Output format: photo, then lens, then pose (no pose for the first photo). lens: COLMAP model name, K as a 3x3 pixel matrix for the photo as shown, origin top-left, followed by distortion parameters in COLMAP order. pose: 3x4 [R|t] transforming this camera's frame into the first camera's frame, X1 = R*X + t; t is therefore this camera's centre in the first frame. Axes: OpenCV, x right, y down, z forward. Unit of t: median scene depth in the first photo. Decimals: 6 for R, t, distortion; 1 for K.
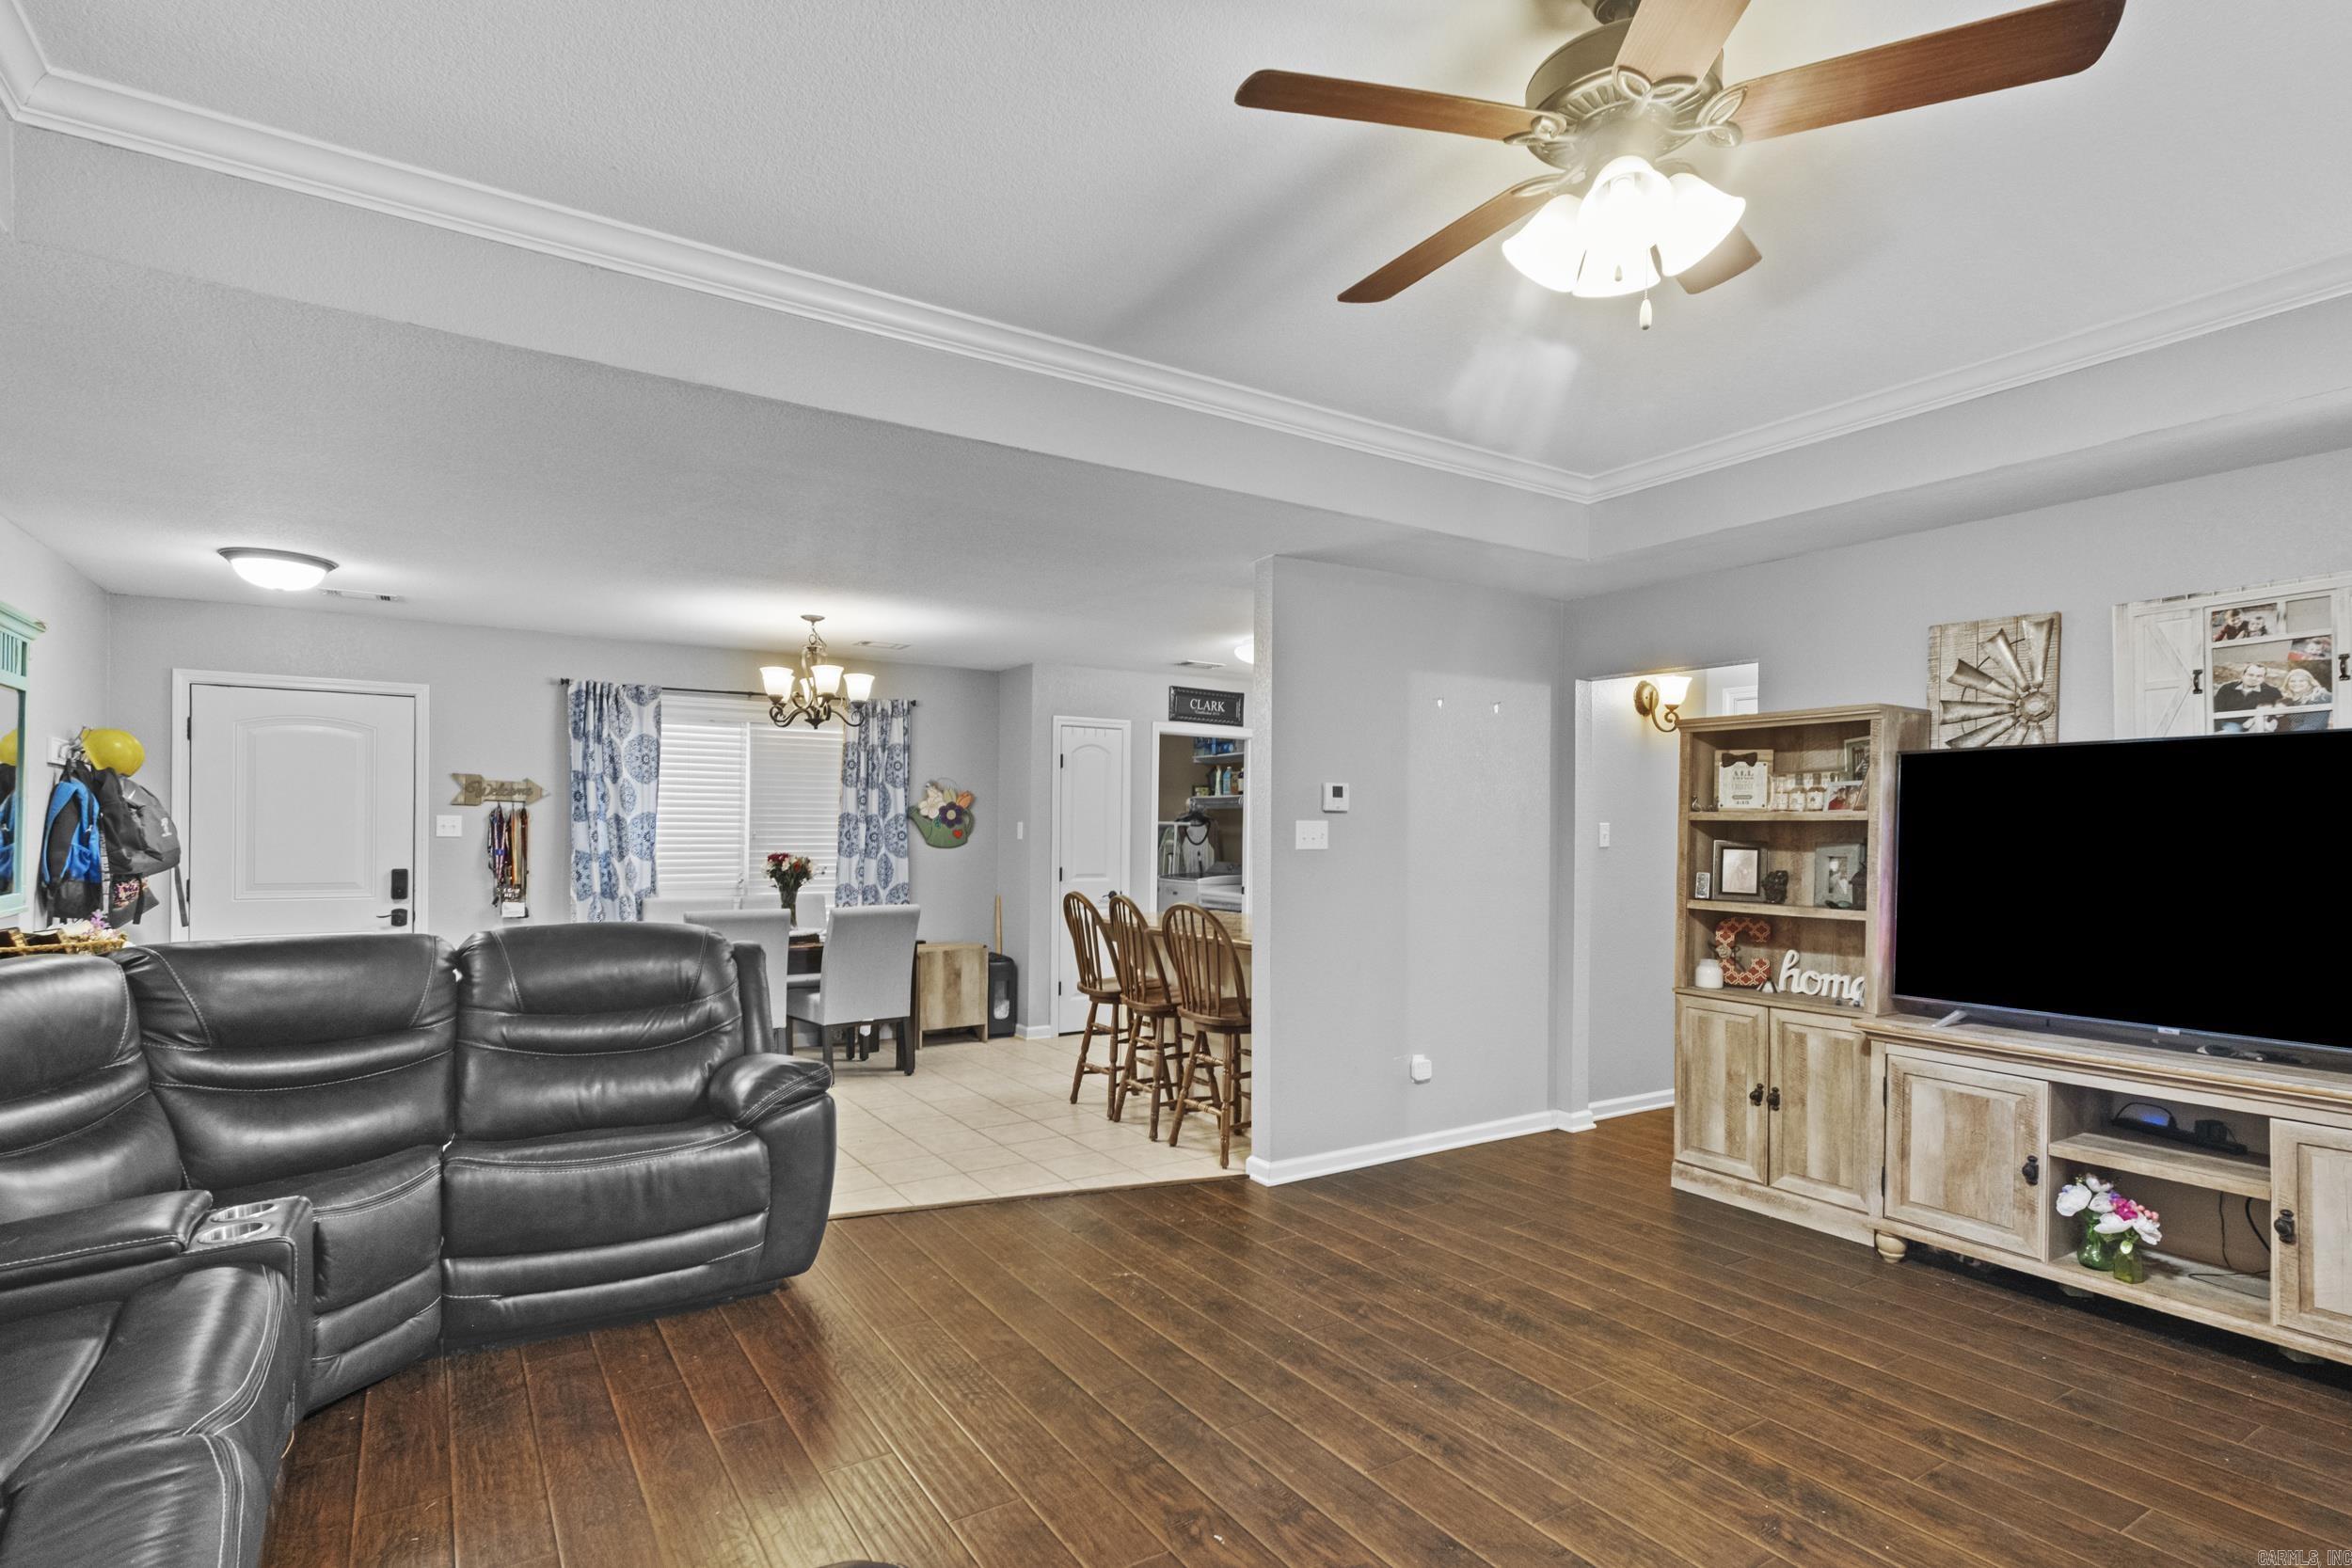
lens RADIAL K [[1159.5, 0, 1161.9], [0, 1159.5, 834.0], [0, 0, 1]] dist [0.013838, 0.000582]
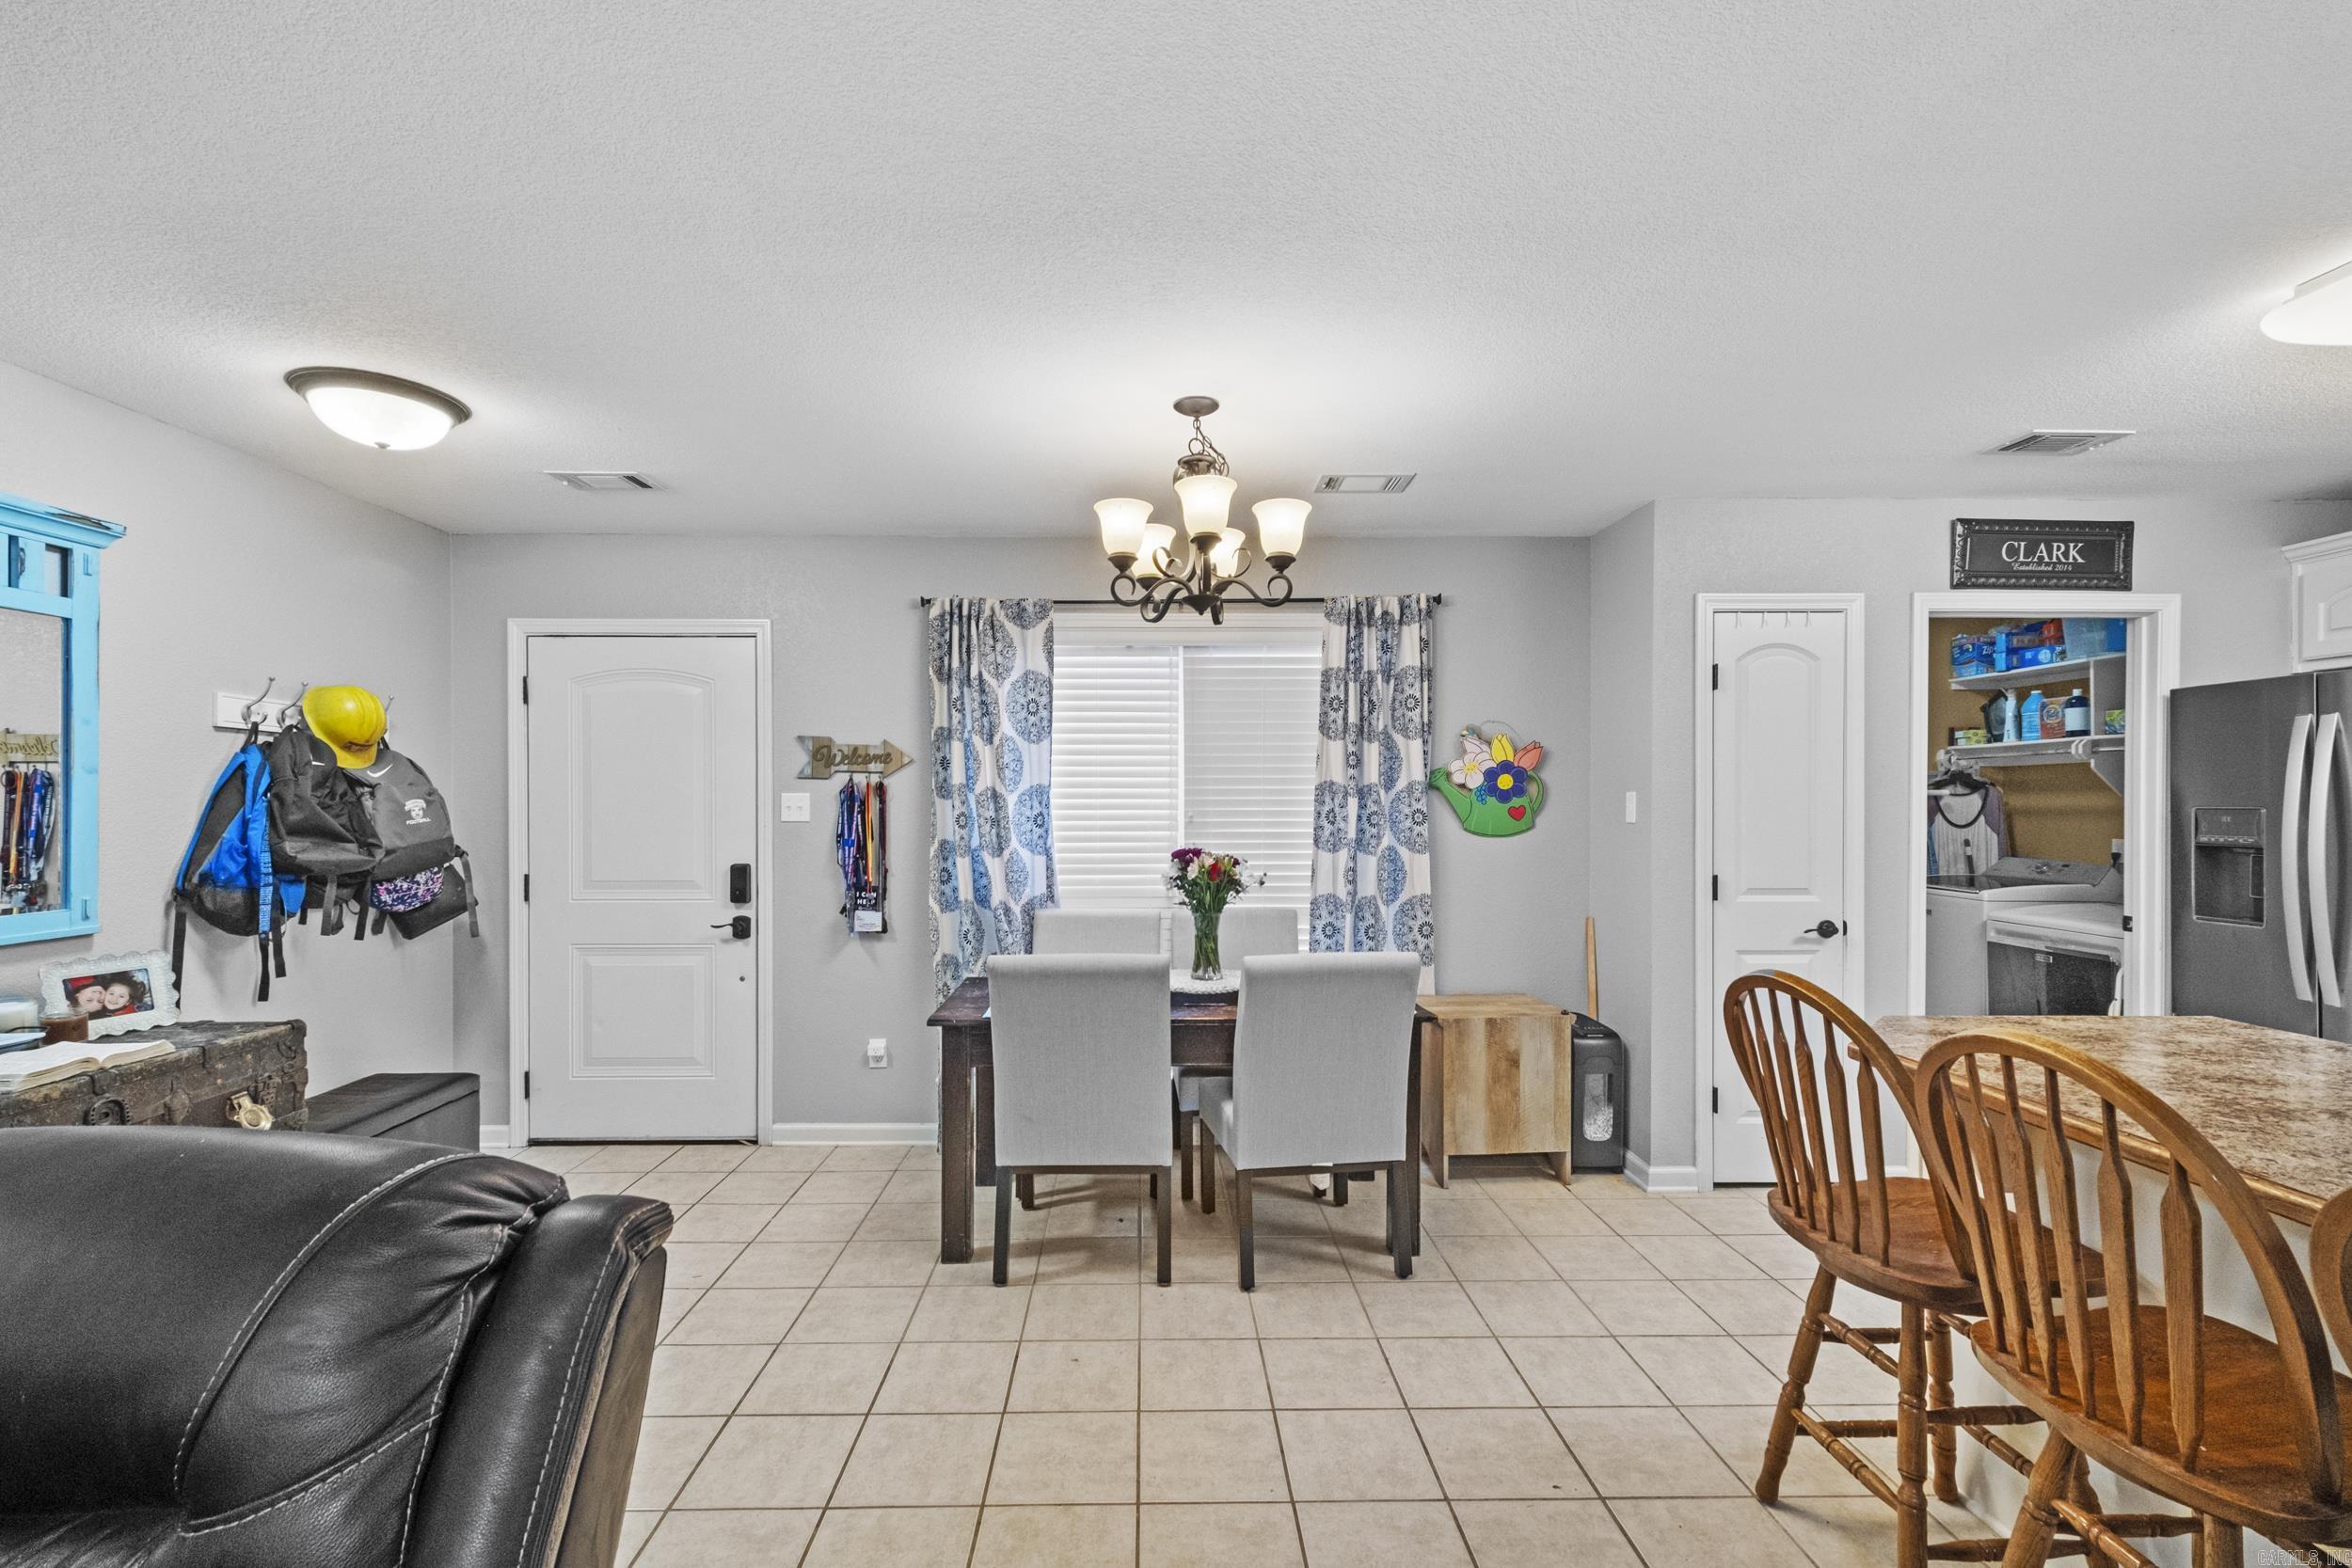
lens RADIAL K [[1021.7, 0, 1155.1], [0, 1021.7, 803.5], [0, 0, 1]] dist [0.004478, 0.000346]
pose [[0.850165, -0.008819, -0.526443, -0.077695], [0.005364, 0.999953, -0.008090, -0.002748], [0.526490, 0.004054, 0.850172, 0.619437]]
